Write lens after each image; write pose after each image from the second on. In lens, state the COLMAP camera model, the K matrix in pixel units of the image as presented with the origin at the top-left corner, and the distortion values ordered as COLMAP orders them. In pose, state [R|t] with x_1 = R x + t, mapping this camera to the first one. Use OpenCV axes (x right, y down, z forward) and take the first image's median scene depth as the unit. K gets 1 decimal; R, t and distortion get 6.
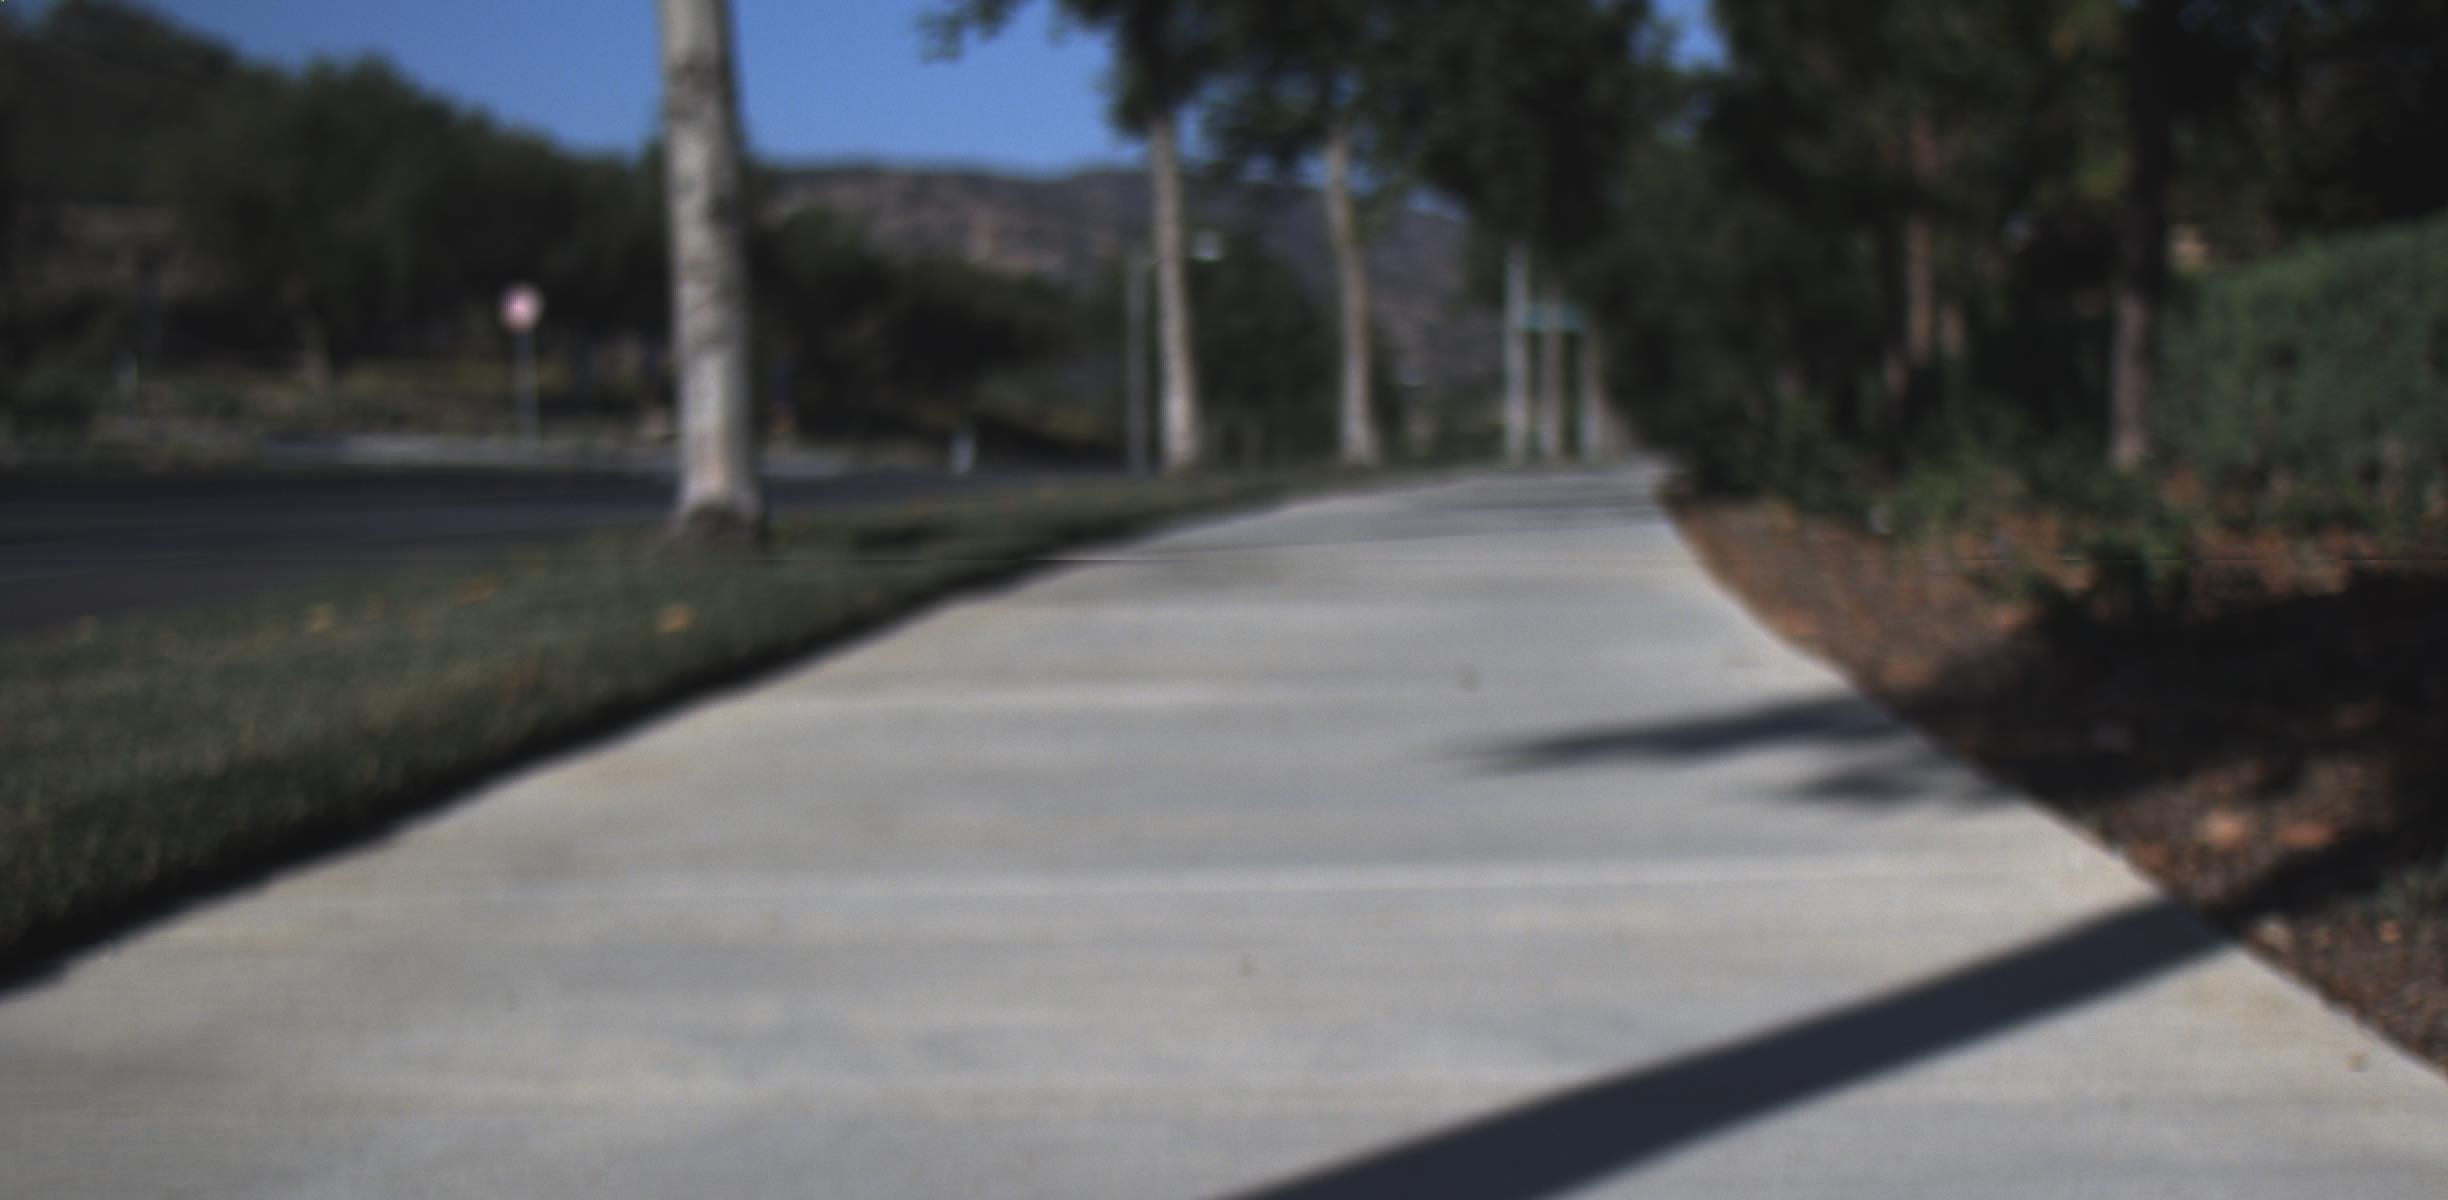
lens RADIAL K [[4822.8, 0, 1223.5], [0, 4822.8, 606.1], [0, 0, 1]] dist [-0.006833, 0.515603]
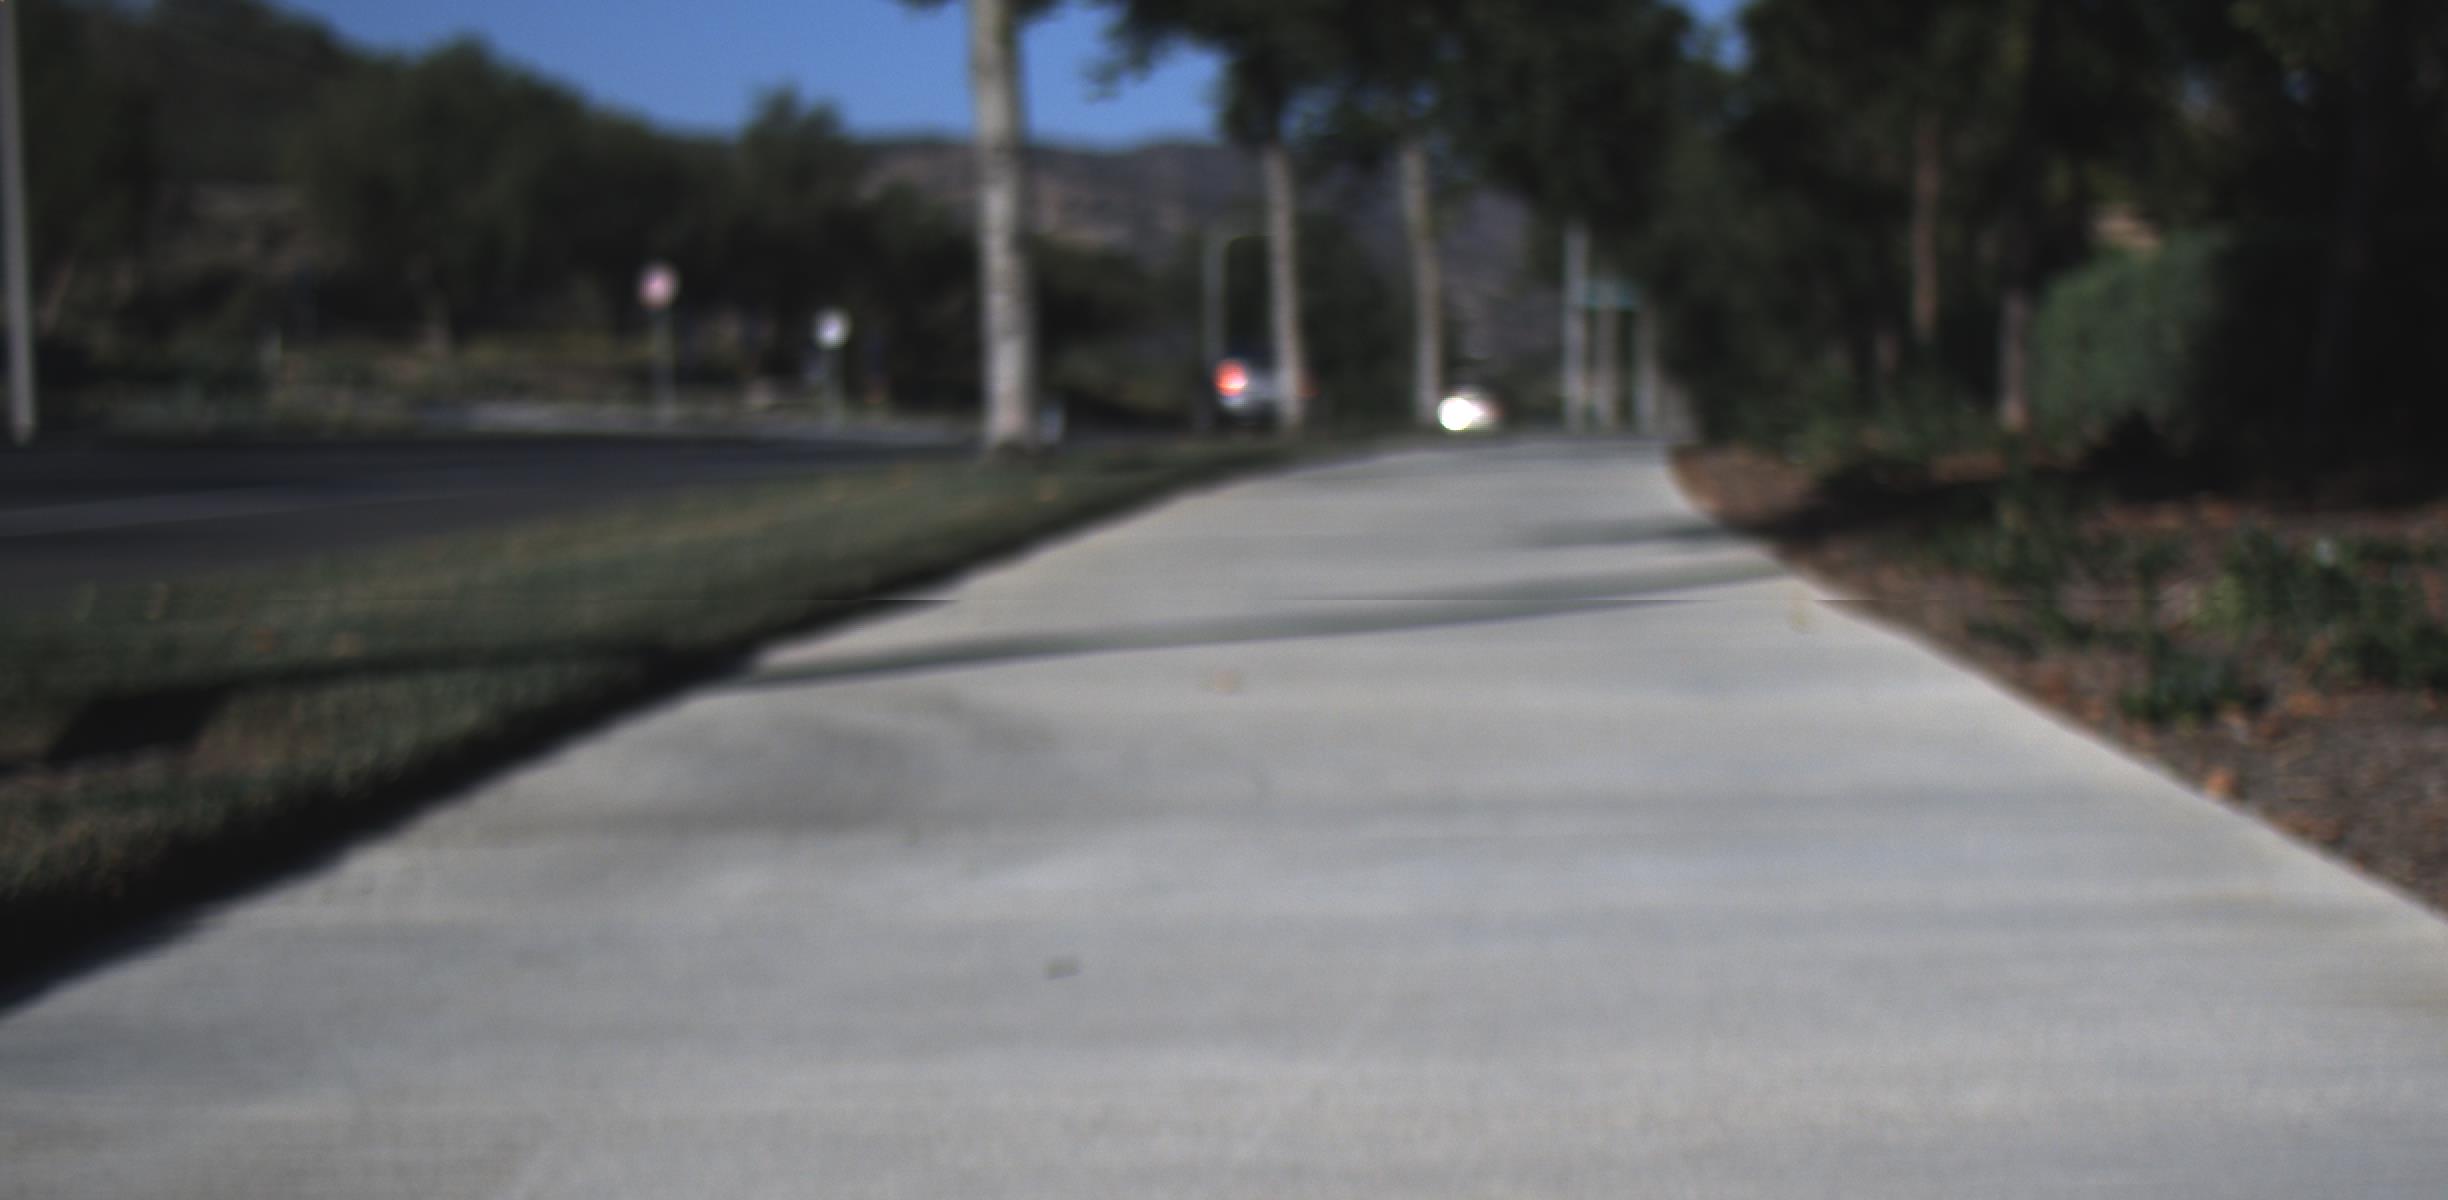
lens RADIAL K [[4833.3, 0, 1221.9], [0, 4833.3, 608.0], [0, 0, 1]] dist [-0.060087, 1.138752]
pose [[0.999905, 0.002602, -0.013532, -0.002369], [-0.002521, 0.999979, 0.005971, 0.002671], [0.013548, -0.005936, 0.999891, -0.057892]]
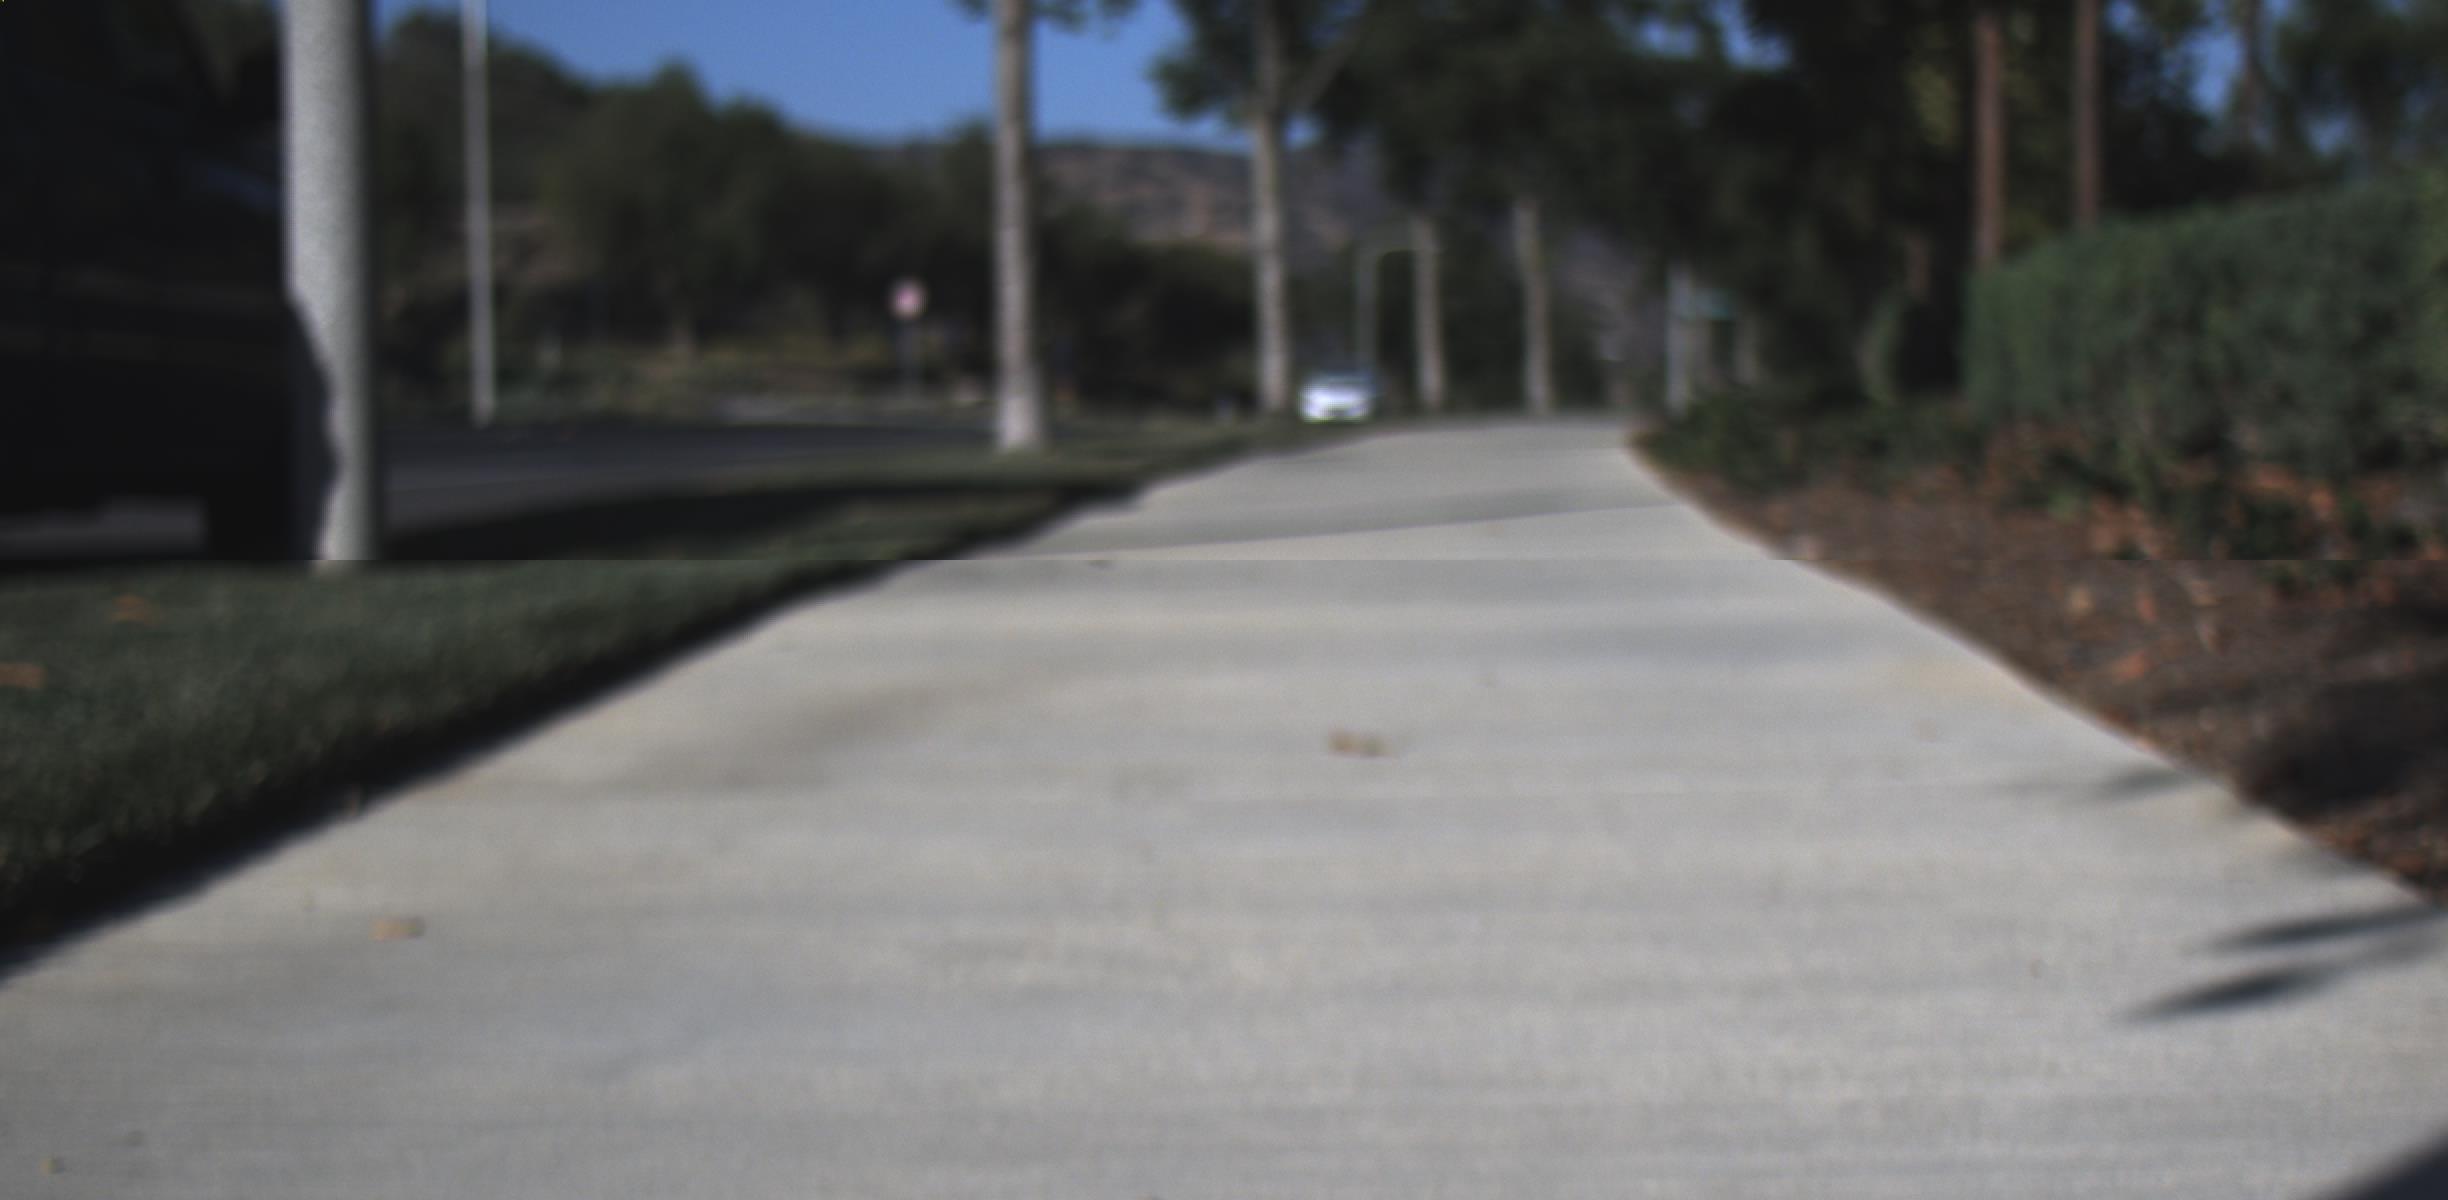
lens RADIAL K [[4843.6, 0, 1225.6], [0, 4843.6, 596.7], [0, 0, 1]] dist [-0.019036, 0.216269]
pose [[0.999072, 0.003148, -0.042960, -0.001951], [-0.003005, 0.999990, 0.003390, 0.009378], [0.042970, -0.003258, 0.999071, -0.204948]]
